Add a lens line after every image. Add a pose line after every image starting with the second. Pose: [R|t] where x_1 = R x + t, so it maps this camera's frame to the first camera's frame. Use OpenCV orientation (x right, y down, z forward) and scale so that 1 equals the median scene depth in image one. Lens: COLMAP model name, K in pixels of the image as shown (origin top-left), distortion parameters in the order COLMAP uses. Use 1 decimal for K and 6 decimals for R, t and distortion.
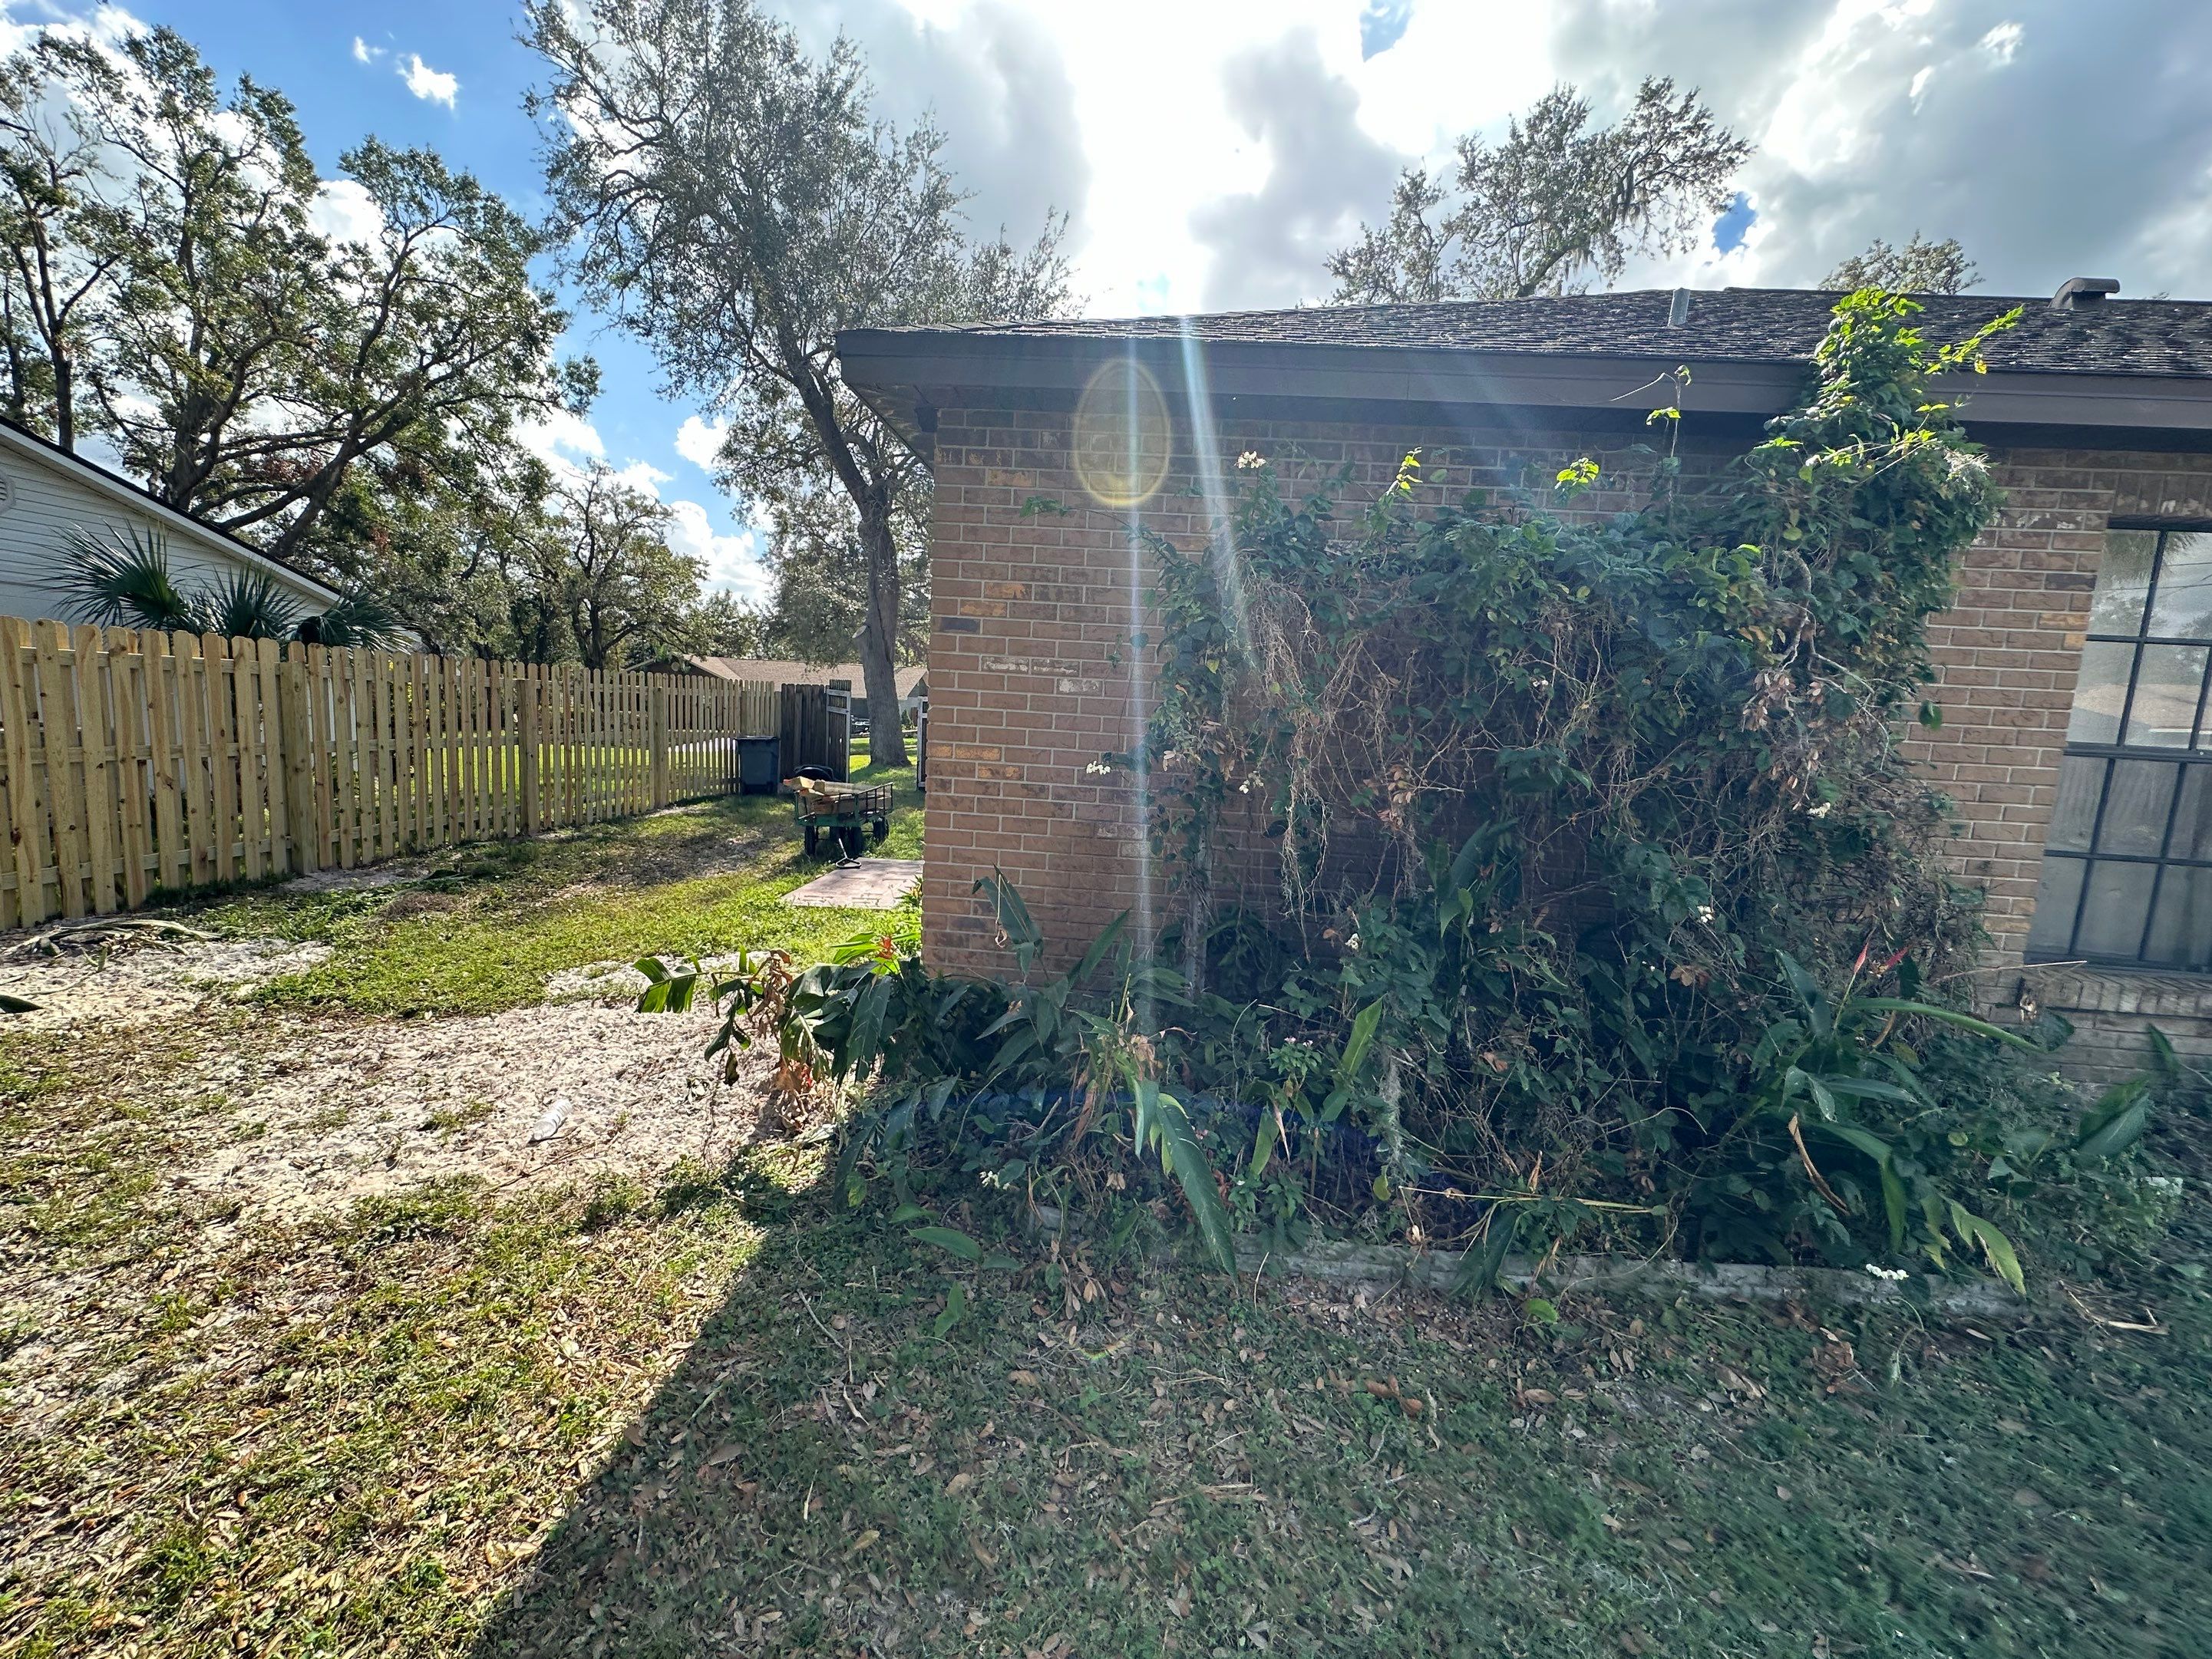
lens RADIAL K [[869.8, 0, 1115.6], [0, 869.8, 832.9], [0, 0, 1]] dist [0.000302, 0.000185]
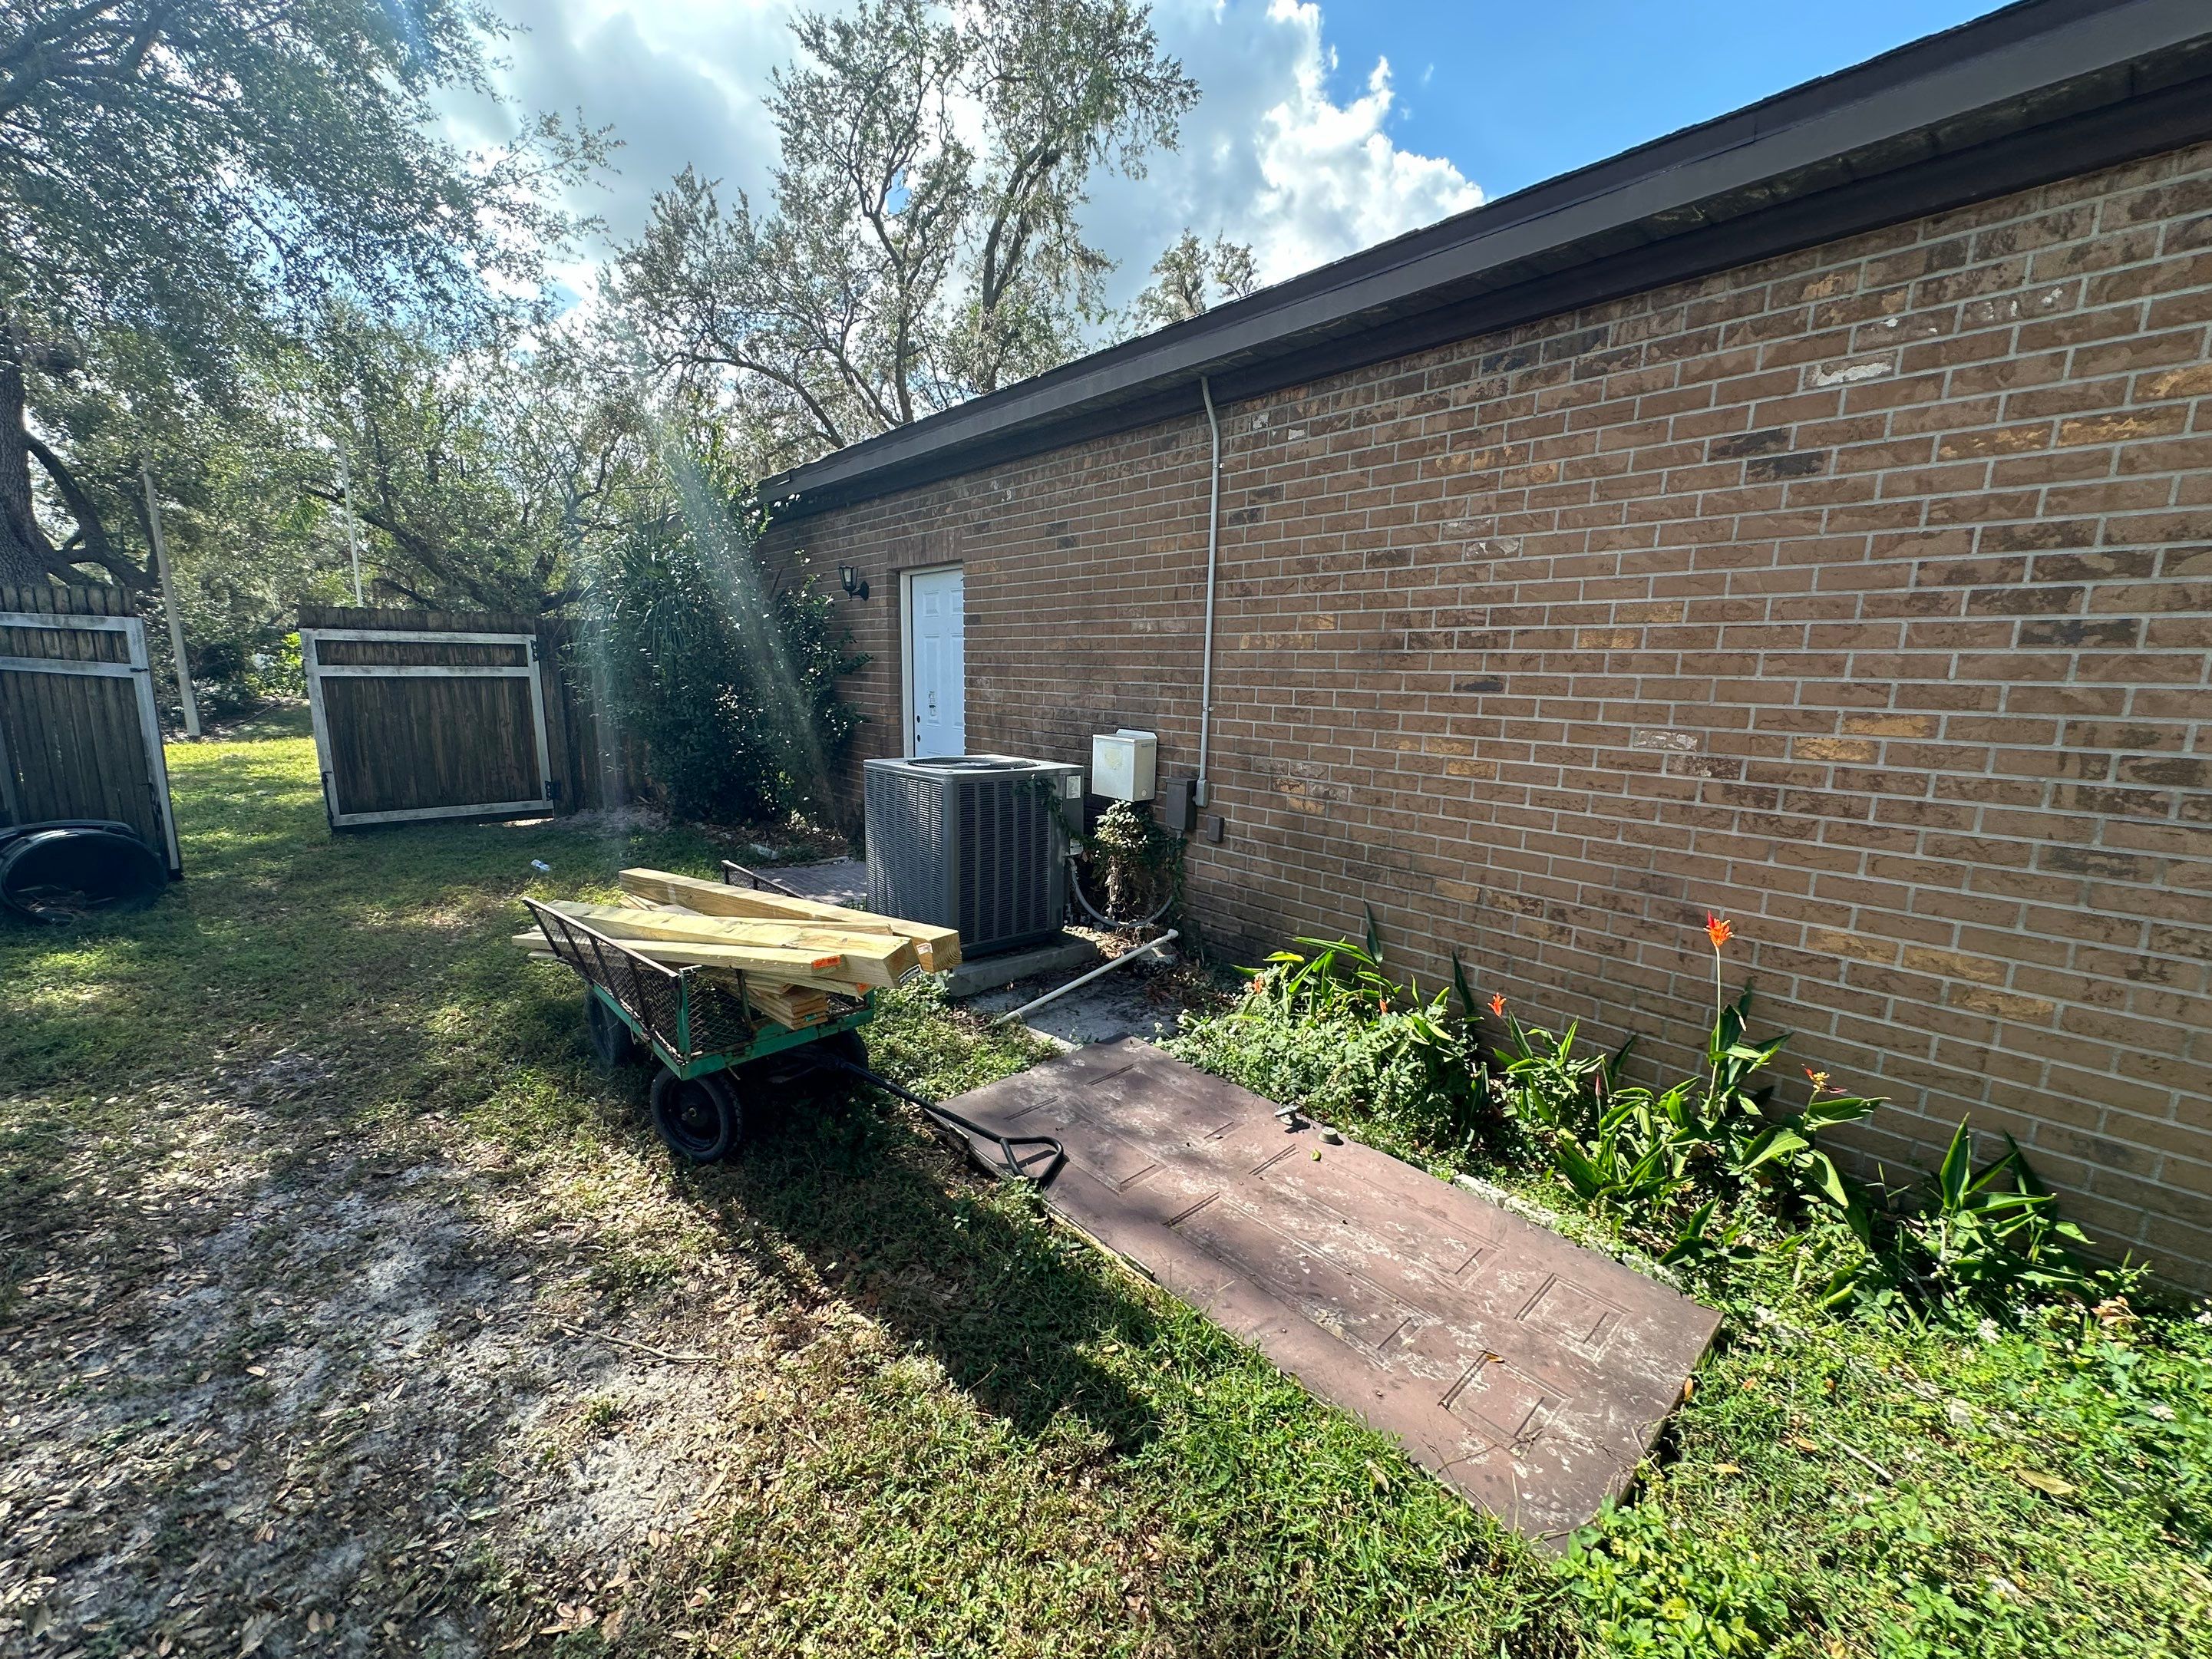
lens RADIAL K [[869.8, 0, 1104.7], [0, 869.8, 833.4], [0, 0, 1]] dist [0.000302, 0.000185]
pose [[0.710305, -0.164335, 0.684442, -0.461640], [0.107546, 0.986286, 0.125198, -0.115316], [-0.695629, -0.015320, 0.718237, 0.696685]]
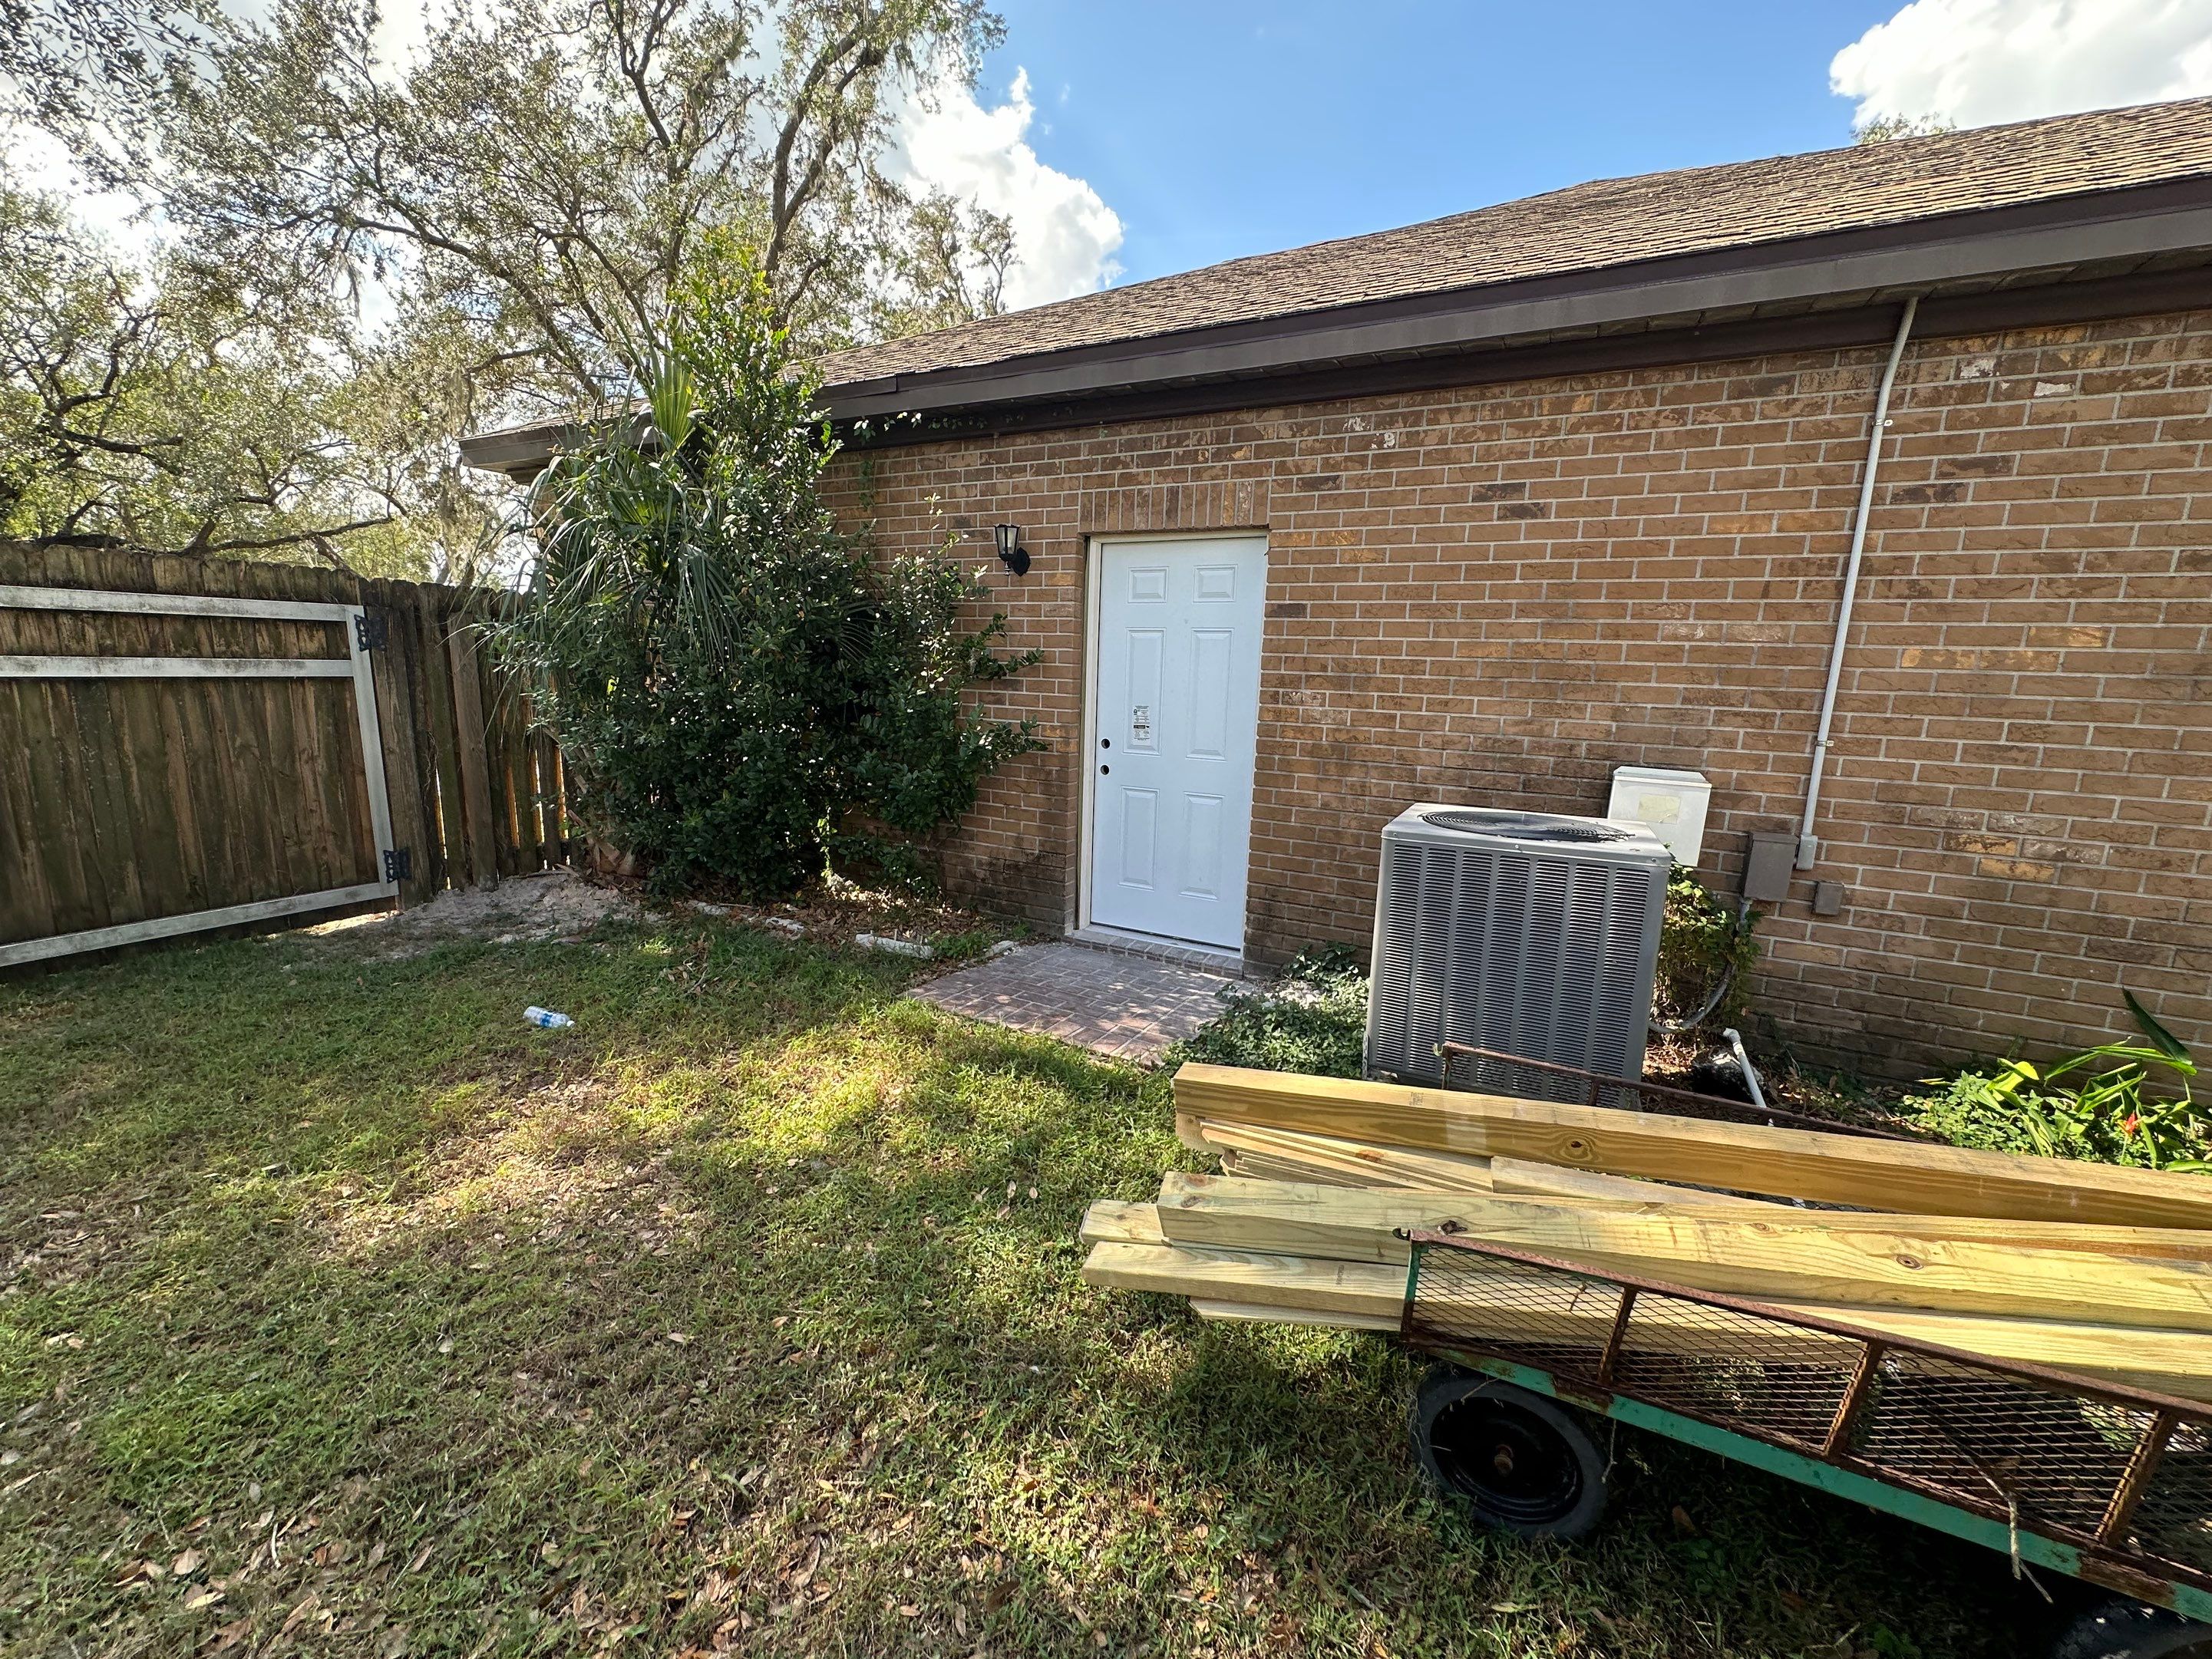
lens RADIAL K [[869.8, 0, 1104.7], [0, 869.8, 833.0], [0, 0, 1]] dist [0.000302, 0.000185]
pose [[0.415003, -0.201342, 0.887262, -0.542656], [0.106532, 0.979251, 0.172388, -0.177539], [-0.903562, 0.022980, 0.427842, 1.135354]]
